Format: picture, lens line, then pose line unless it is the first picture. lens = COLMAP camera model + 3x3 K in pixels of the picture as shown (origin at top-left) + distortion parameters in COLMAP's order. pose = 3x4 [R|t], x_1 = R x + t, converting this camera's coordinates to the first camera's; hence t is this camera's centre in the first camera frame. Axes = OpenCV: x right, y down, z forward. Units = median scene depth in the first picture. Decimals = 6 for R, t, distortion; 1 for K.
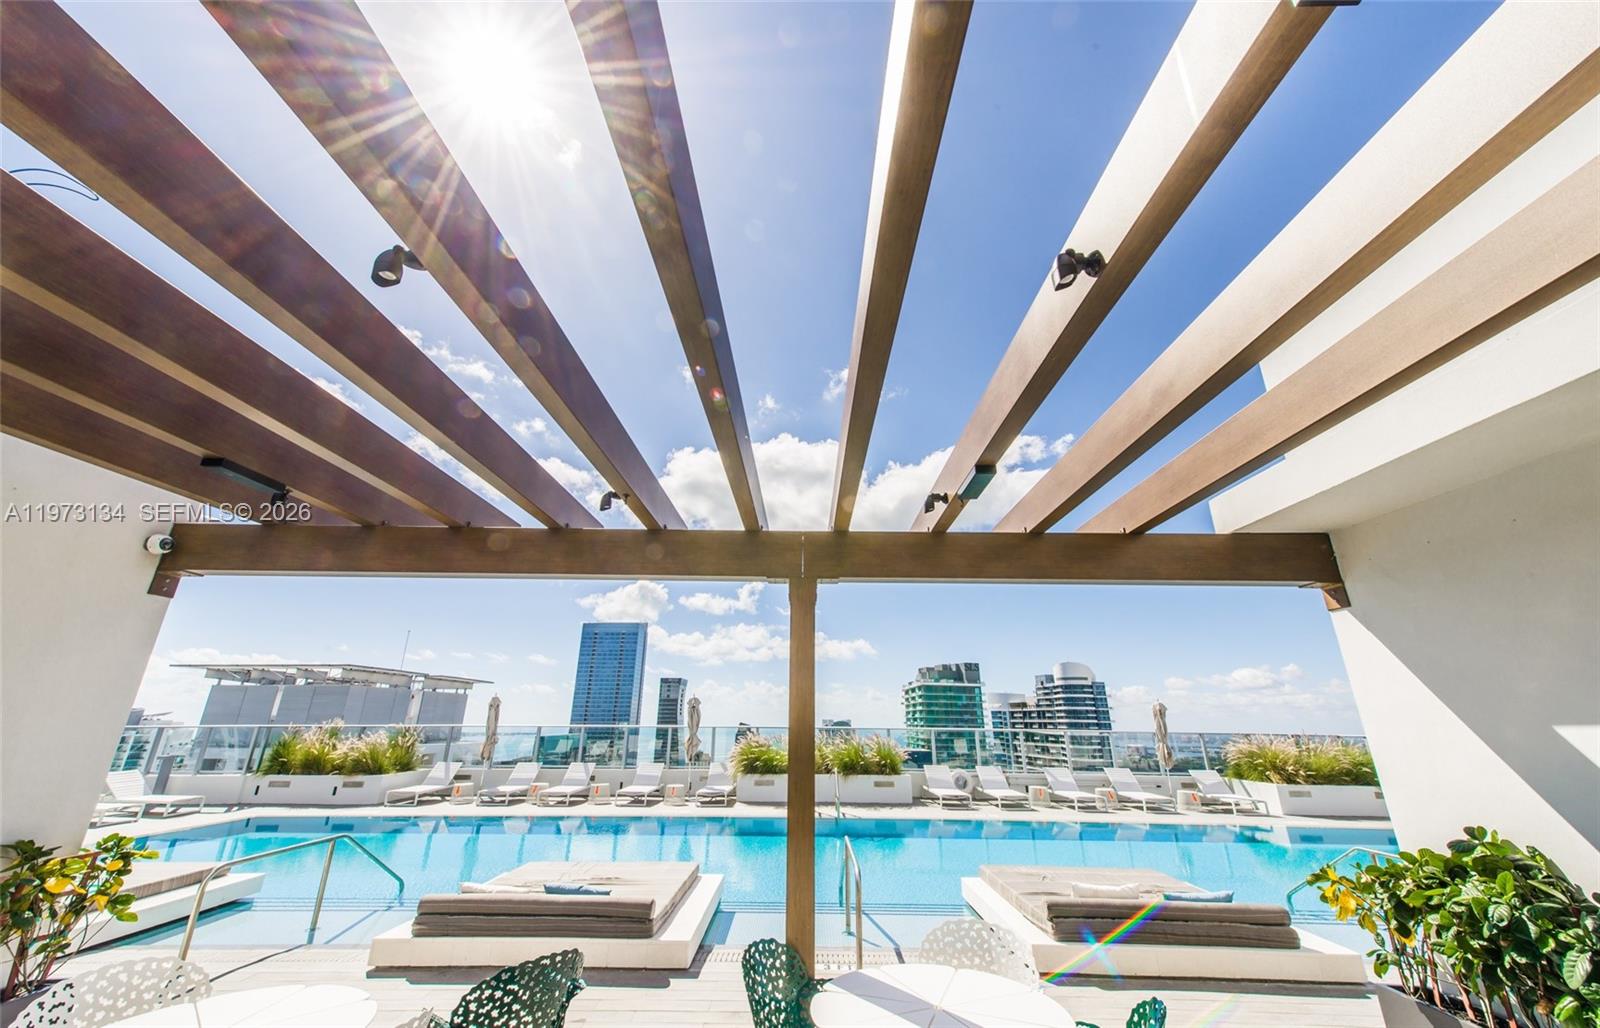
lens RADIAL K [[606.8, 0, 803.7], [0, 606.8, 512.3], [0, 0, 1]] dist [0.022302, -0.000442]
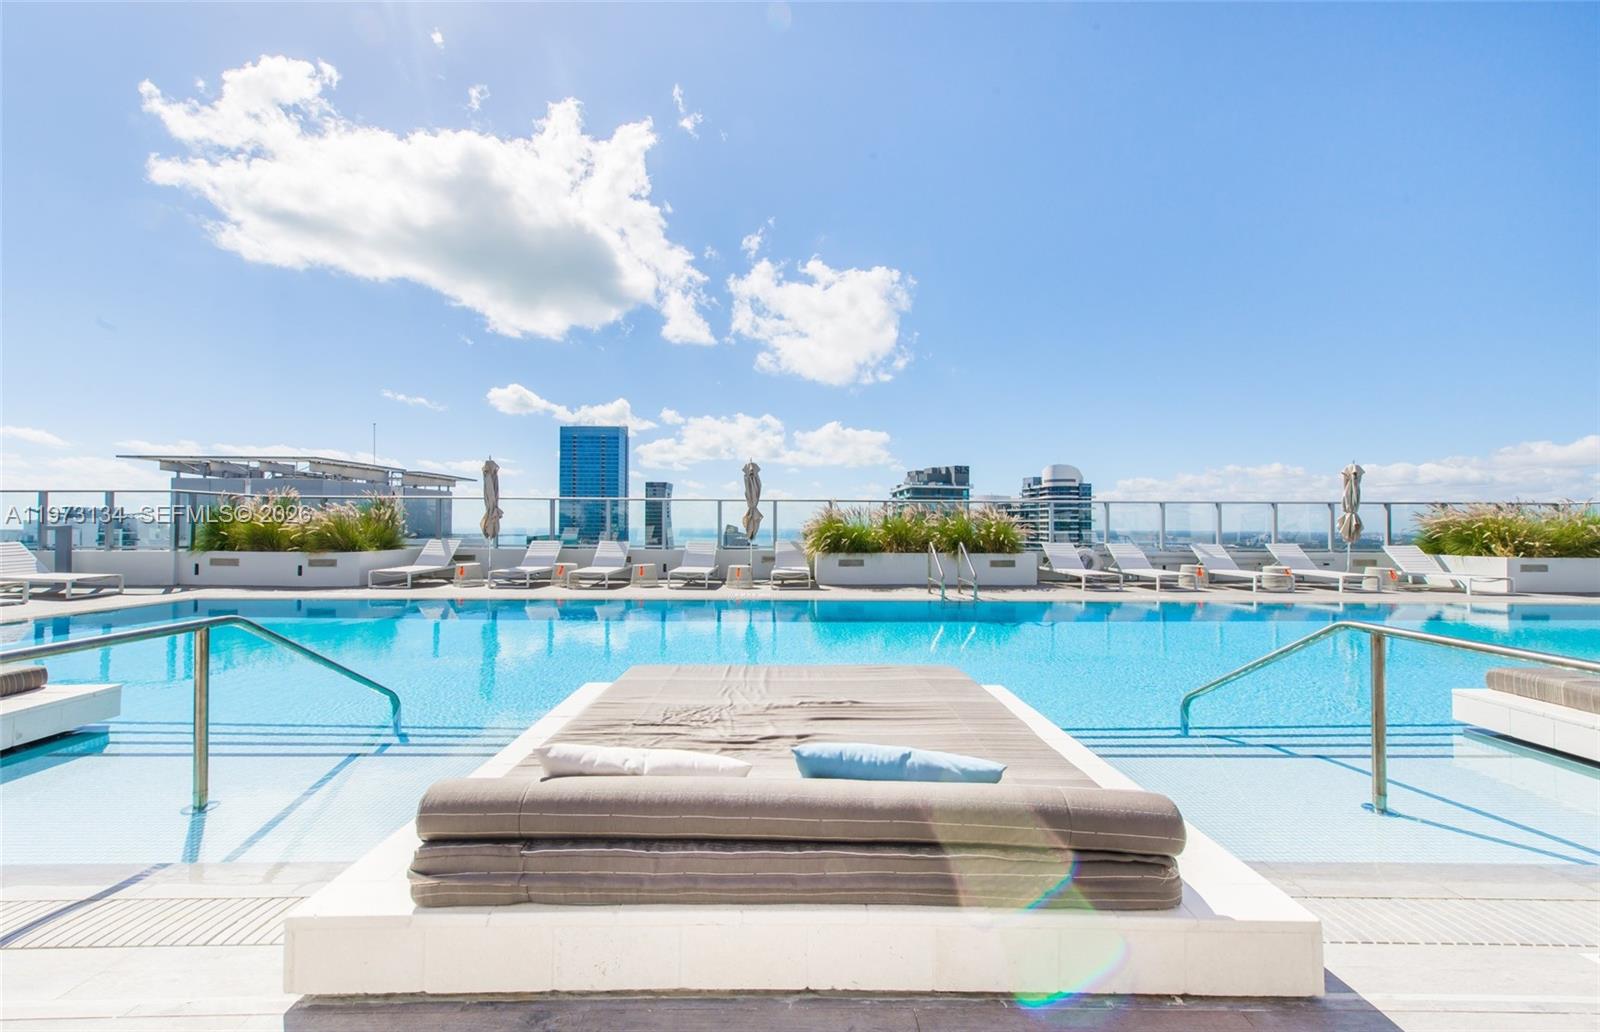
lens RADIAL K [[624.4, 0, 803.1], [0, 624.4, 523.0], [0, 0, 1]] dist [0.016046, 0.000142]
pose [[0.999667, -0.002357, 0.025682, -0.146915], [-0.006088, 0.946106, 0.323799, 0.131709], [-0.025061, -0.323848, 0.945777, 0.249300]]
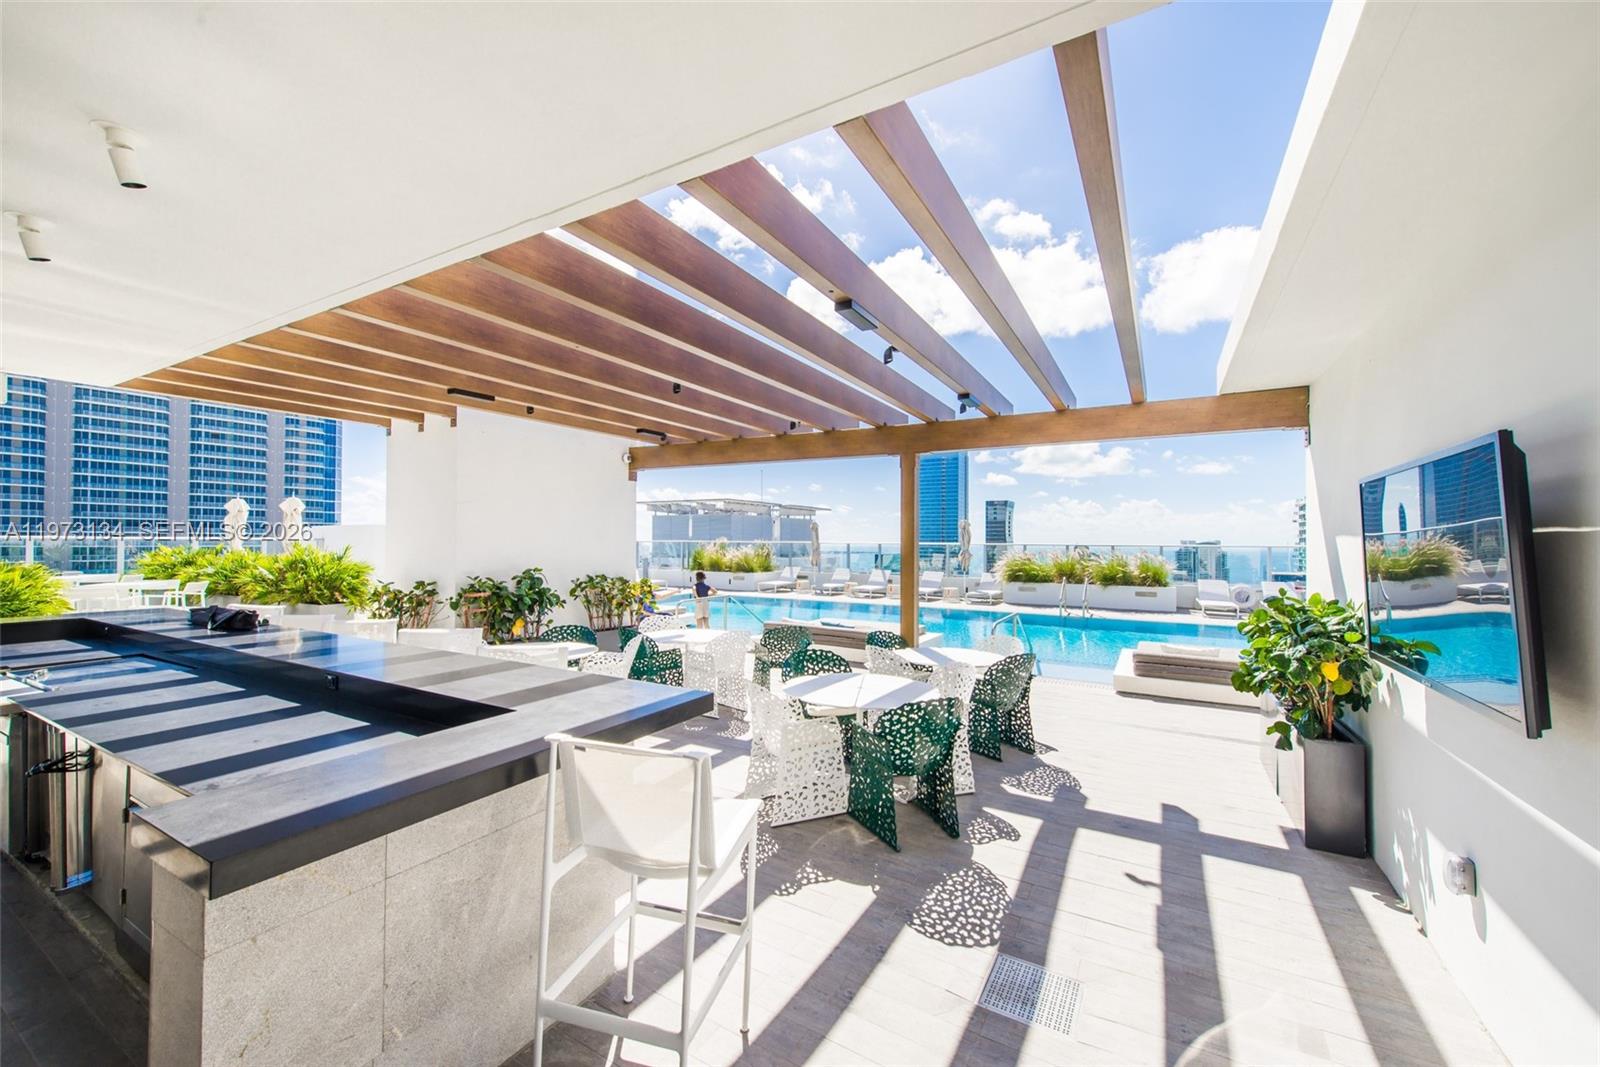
lens RADIAL K [[628.9, 0, 797.7], [0, 628.9, 535.9], [0, 0, 1]] dist [0.017727, 0.000051]
pose [[0.869639, -0.006846, -0.493640, 0.146935], [0.162064, 0.948451, 0.272353, -0.049620], [0.466329, -0.316851, 0.825920, -0.162104]]
